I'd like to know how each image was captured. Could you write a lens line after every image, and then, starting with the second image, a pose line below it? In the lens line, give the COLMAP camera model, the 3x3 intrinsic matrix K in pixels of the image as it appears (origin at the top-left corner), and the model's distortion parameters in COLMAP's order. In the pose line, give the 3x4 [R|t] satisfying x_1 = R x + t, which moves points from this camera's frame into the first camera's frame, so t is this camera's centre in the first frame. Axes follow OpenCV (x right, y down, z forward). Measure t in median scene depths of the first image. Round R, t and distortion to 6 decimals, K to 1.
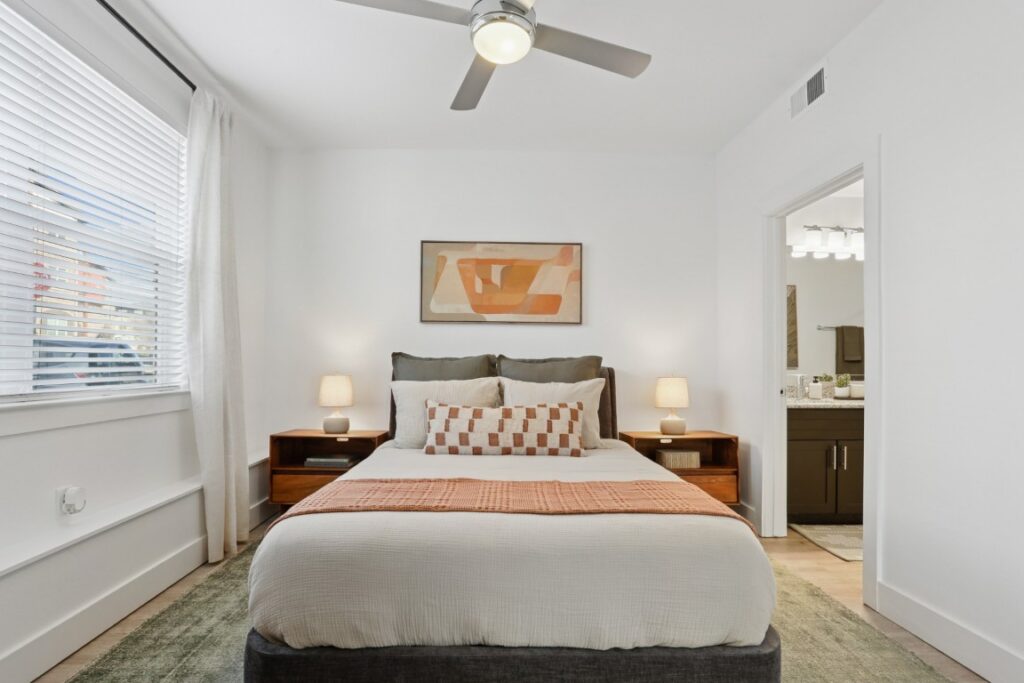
lens RADIAL K [[513.2, 0, 510.5], [0, 513.2, 358.0], [0, 0, 1]] dist [-0.028329, 0.000740]
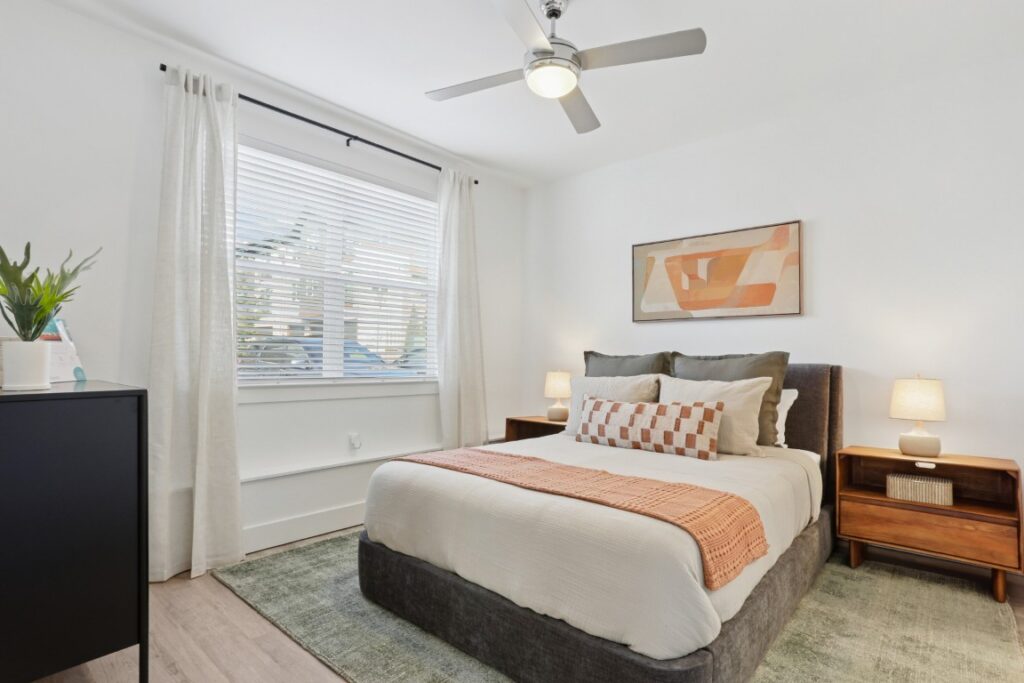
lens RADIAL K [[522.3, 0, 511.5], [0, 522.3, 349.6], [0, 0, 1]] dist [-0.081696, 0.058192]
pose [[0.728813, -0.016874, -0.684505, 0.470018], [0.004415, 0.999791, -0.019944, 0.008514], [0.684698, 0.011514, 0.728736, 0.064381]]
